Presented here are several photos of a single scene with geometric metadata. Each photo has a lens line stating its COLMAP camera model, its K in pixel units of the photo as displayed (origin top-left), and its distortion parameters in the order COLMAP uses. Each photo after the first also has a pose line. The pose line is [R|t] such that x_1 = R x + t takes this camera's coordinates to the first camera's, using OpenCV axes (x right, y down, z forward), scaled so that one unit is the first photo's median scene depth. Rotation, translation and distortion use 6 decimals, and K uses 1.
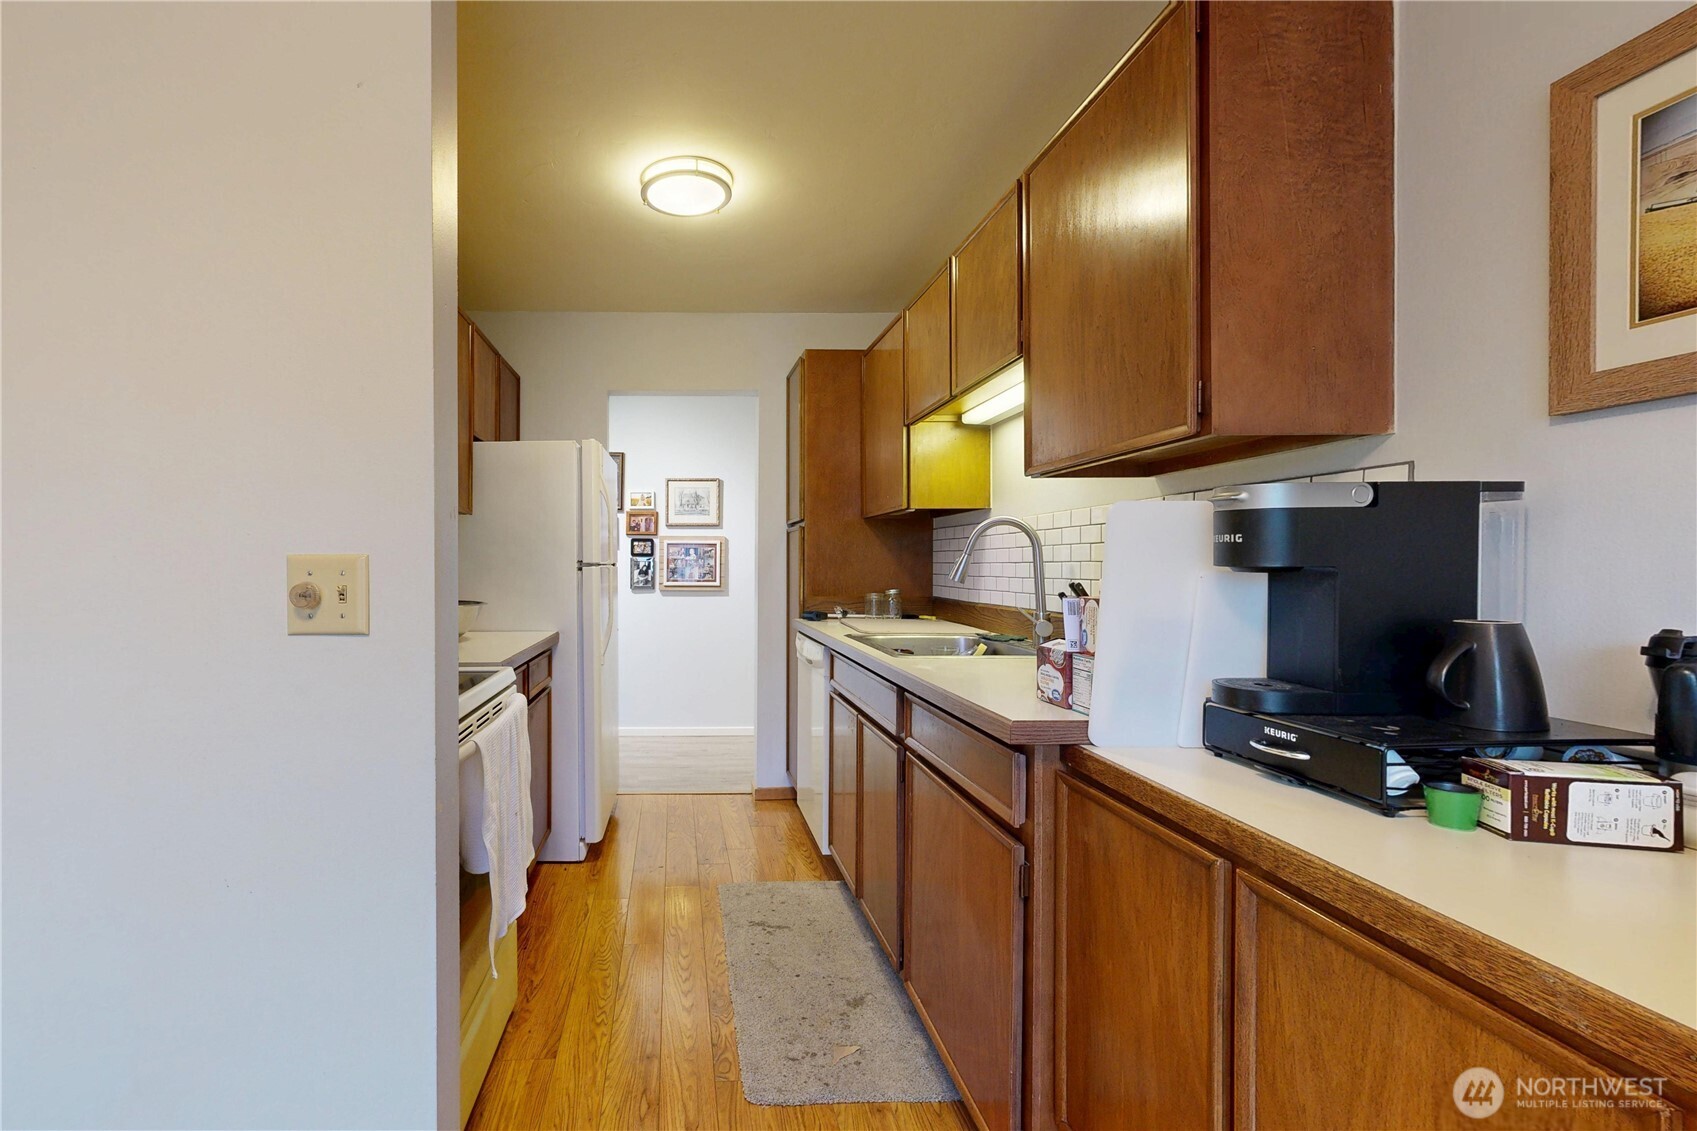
lens RADIAL K [[736.6, 0, 695.8], [0, 736.6, 570.0], [0, 0, 1]] dist [-0.000684, -0.000216]
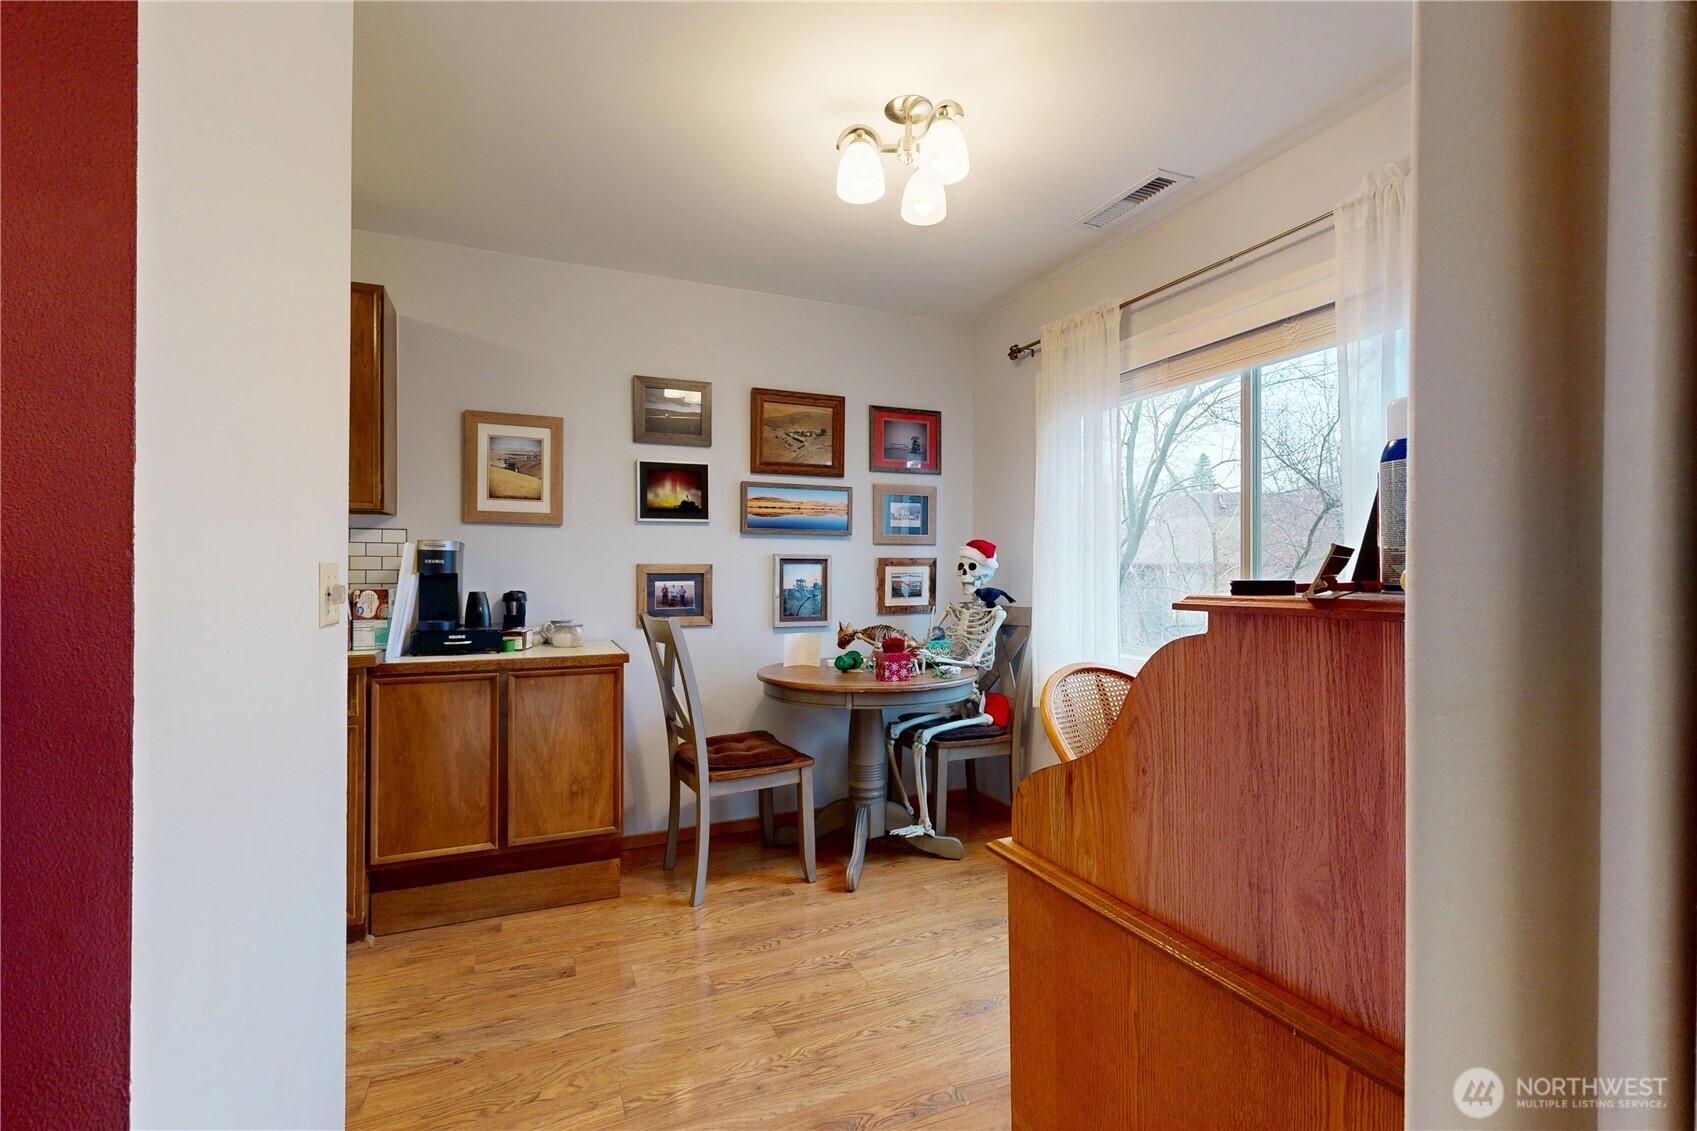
lens RADIAL K [[742.2, 0, 846.2], [0, 742.2, 568.4], [0, 0, 1]] dist [-0.000329, -0.000250]
pose [[-0.377618, 0.005648, 0.925944, -1.161091], [0.006980, 0.999970, -0.003253, -0.001658], [-0.925935, 0.005234, -0.377646, 0.380231]]
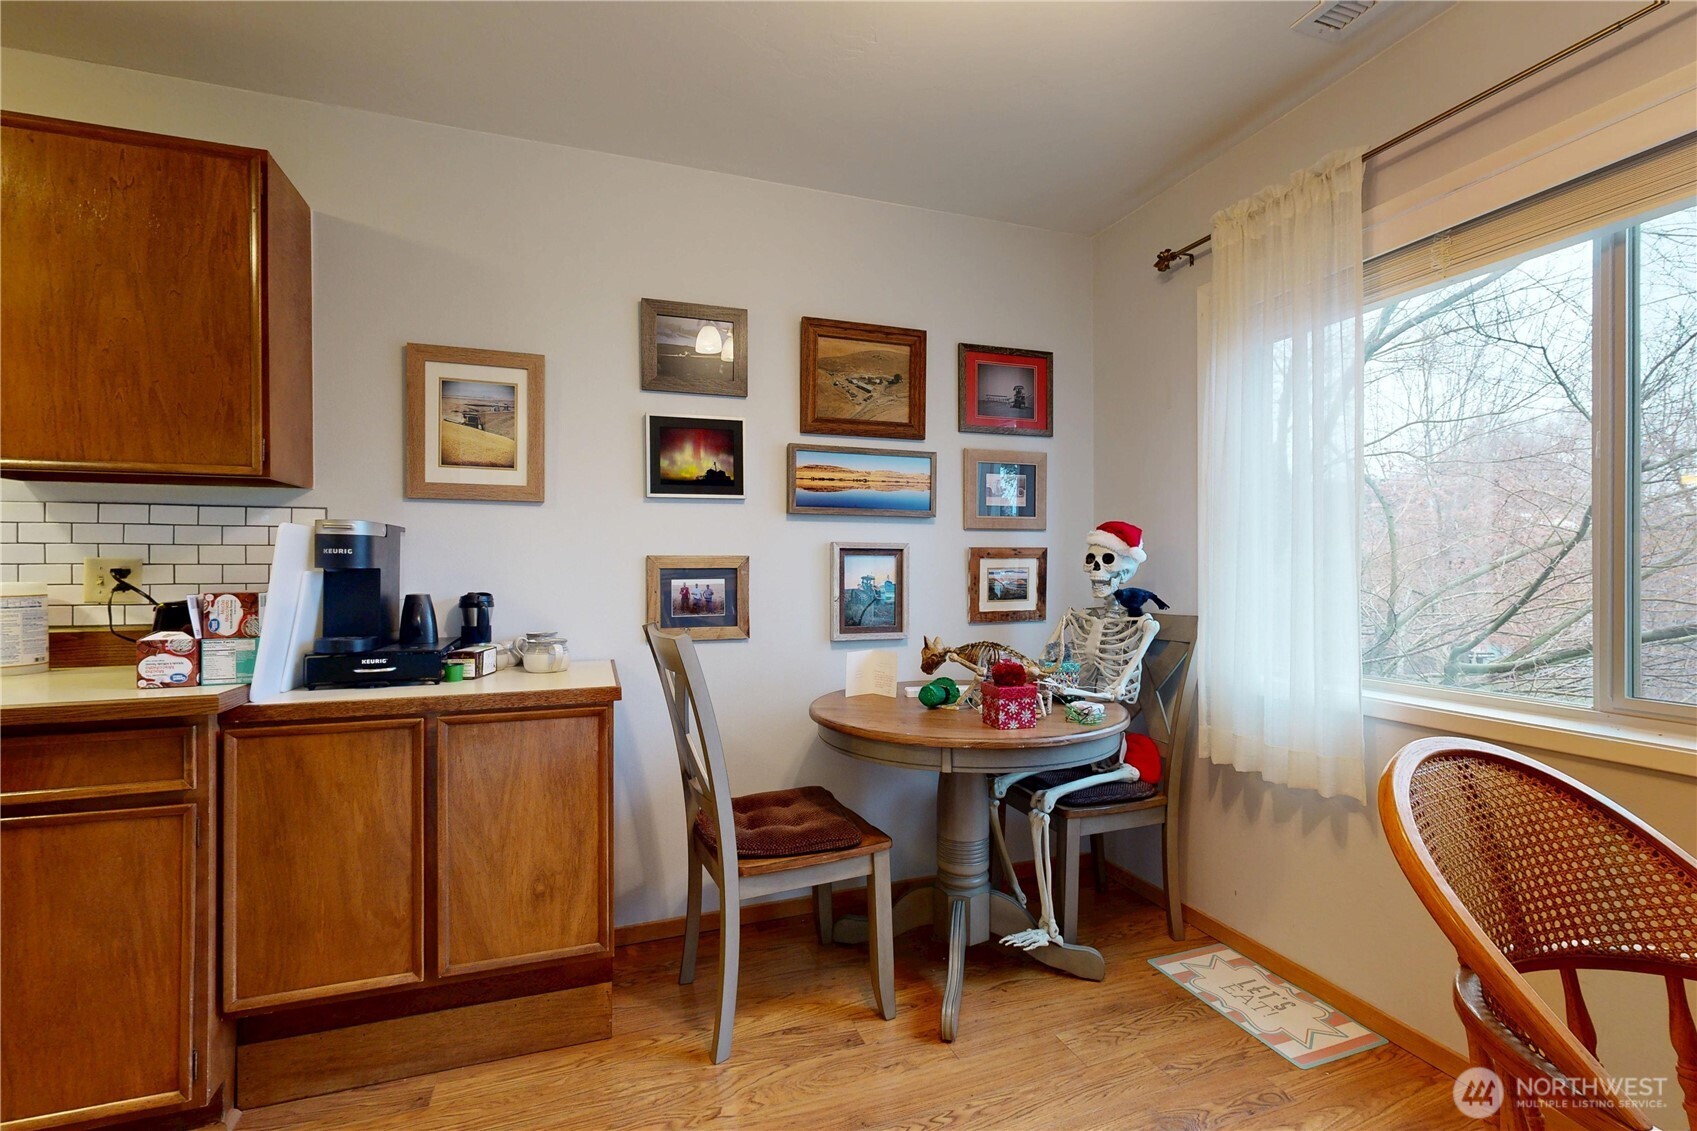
lens RADIAL K [[742.2, 0, 846.2], [0, 742.2, 568.4], [0, 0, 1]] dist [-0.000329, -0.000250]
pose [[-0.311176, -0.000403, 0.950352, -0.685263], [0.008047, 0.999963, 0.003059, -0.000321], [-0.950318, 0.008600, -0.311161, 0.248154]]
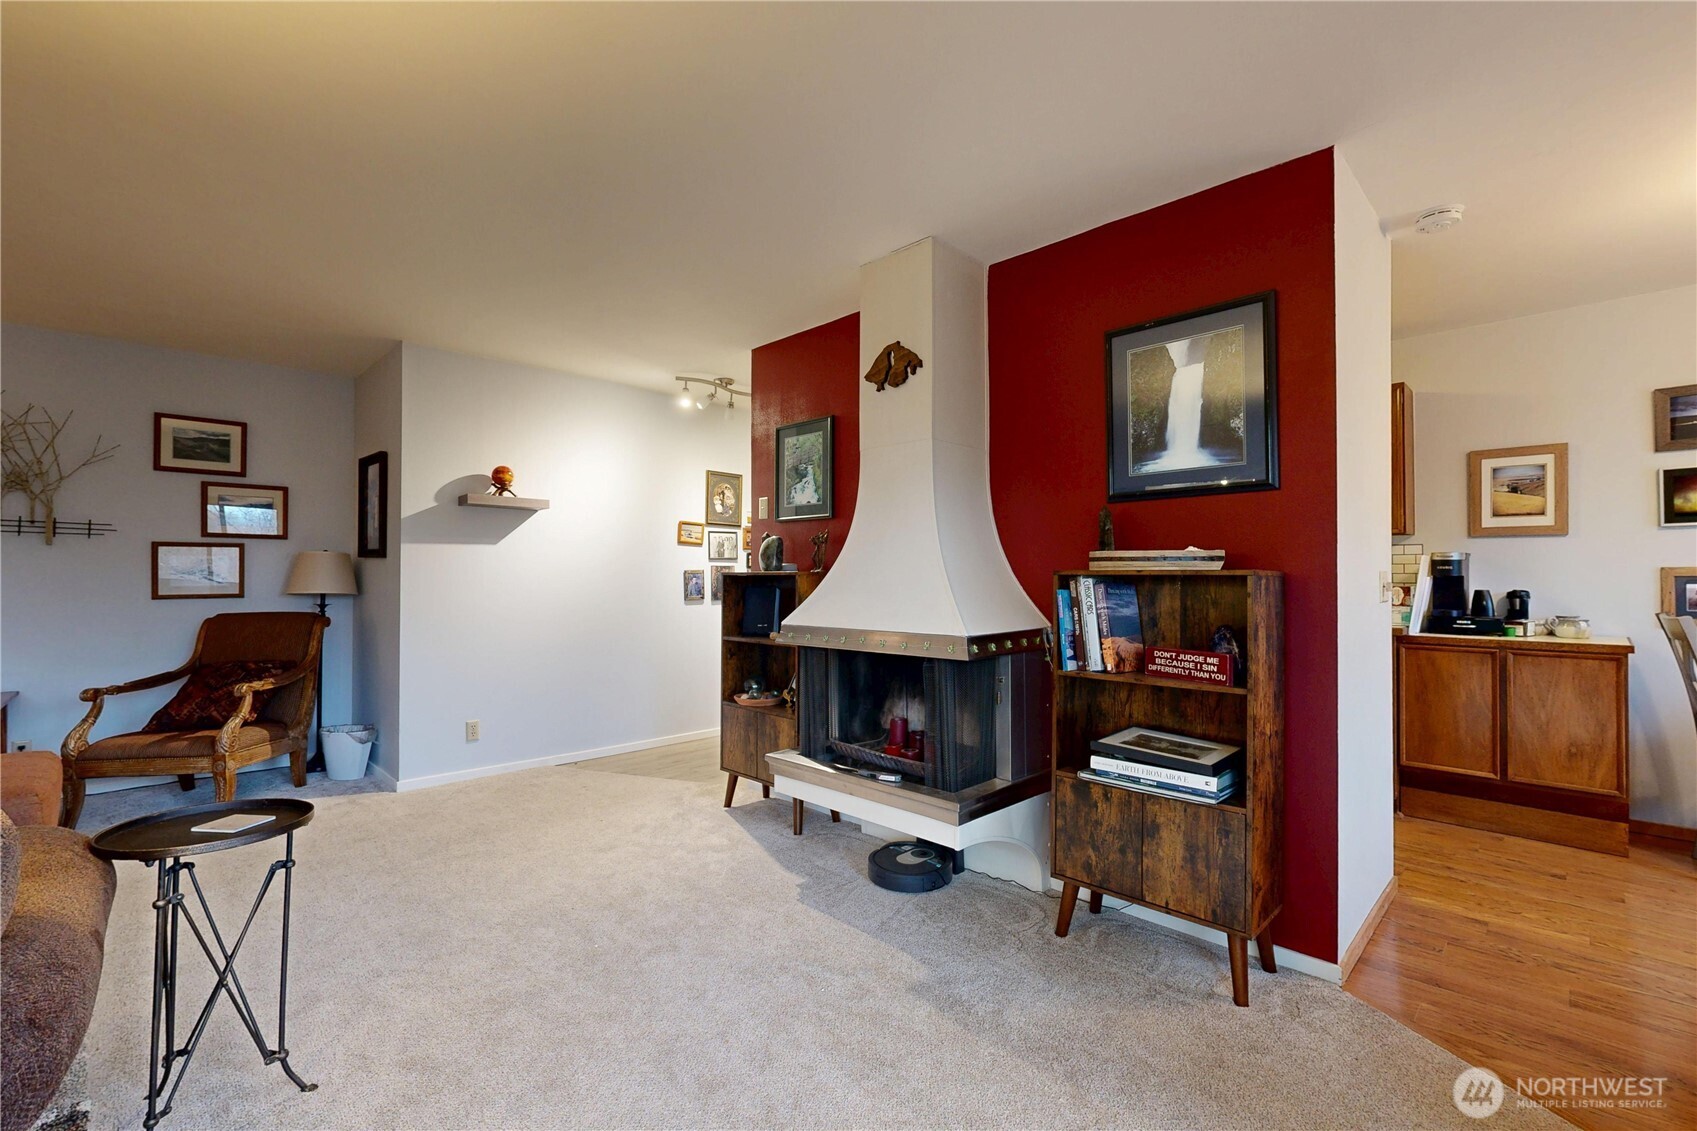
lens RADIAL K [[742.2, 0, 846.2], [0, 742.2, 568.4], [0, 0, 1]] dist [-0.000329, -0.000250]
pose [[0.721465, 0.005187, 0.692432, -2.092424], [0.005914, 0.999889, -0.013653, -0.004746], [-0.692426, 0.013945, 0.721354, 0.248653]]
